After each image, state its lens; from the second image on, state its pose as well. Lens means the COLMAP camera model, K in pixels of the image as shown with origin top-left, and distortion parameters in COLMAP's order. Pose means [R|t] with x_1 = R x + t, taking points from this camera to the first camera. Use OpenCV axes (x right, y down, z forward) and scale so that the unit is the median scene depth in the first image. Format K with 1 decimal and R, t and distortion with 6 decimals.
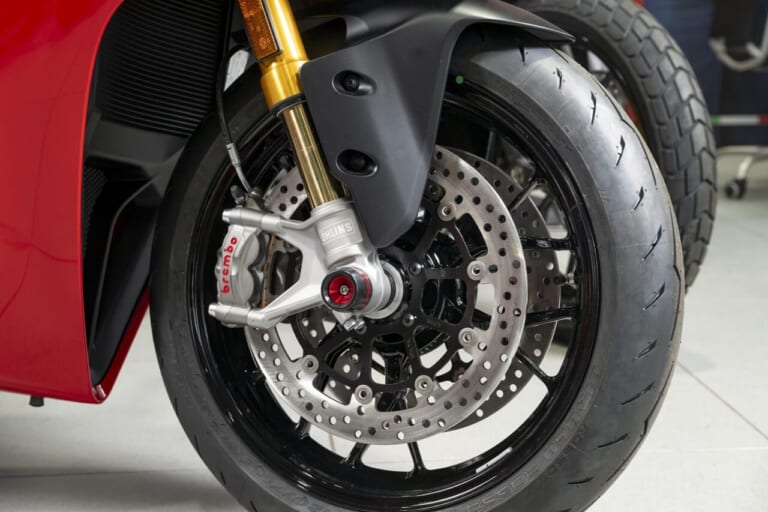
lens RADIAL K [[1407.9, 0, 384.0], [0, 1407.9, 256.0], [0, 0, 1]] dist [-0.042068, -0.000878]
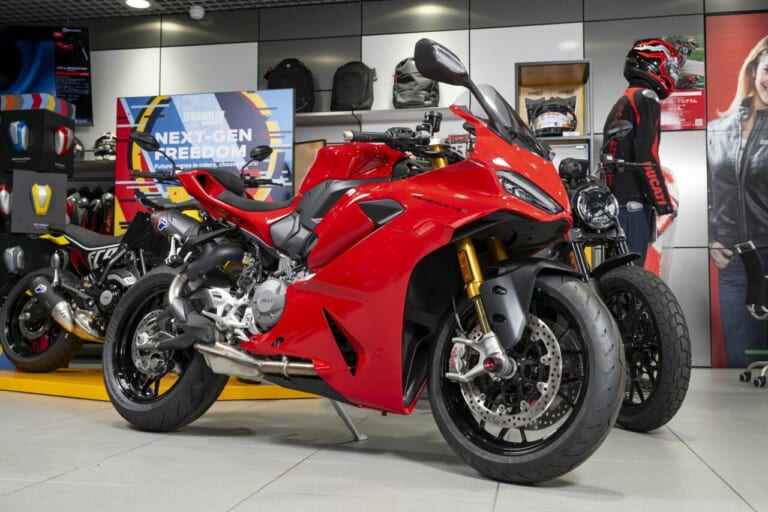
lens RADIAL K [[772.5, 0, 384.0], [0, 772.5, 256.0], [0, 0, 1]] dist [-0.000438, -0.002132]
pose [[0.959616, -0.005219, -0.281263, 0.184583], [-0.060189, 0.972865, -0.223406, 0.160143], [0.274797, 0.231314, 0.933263, -0.479098]]
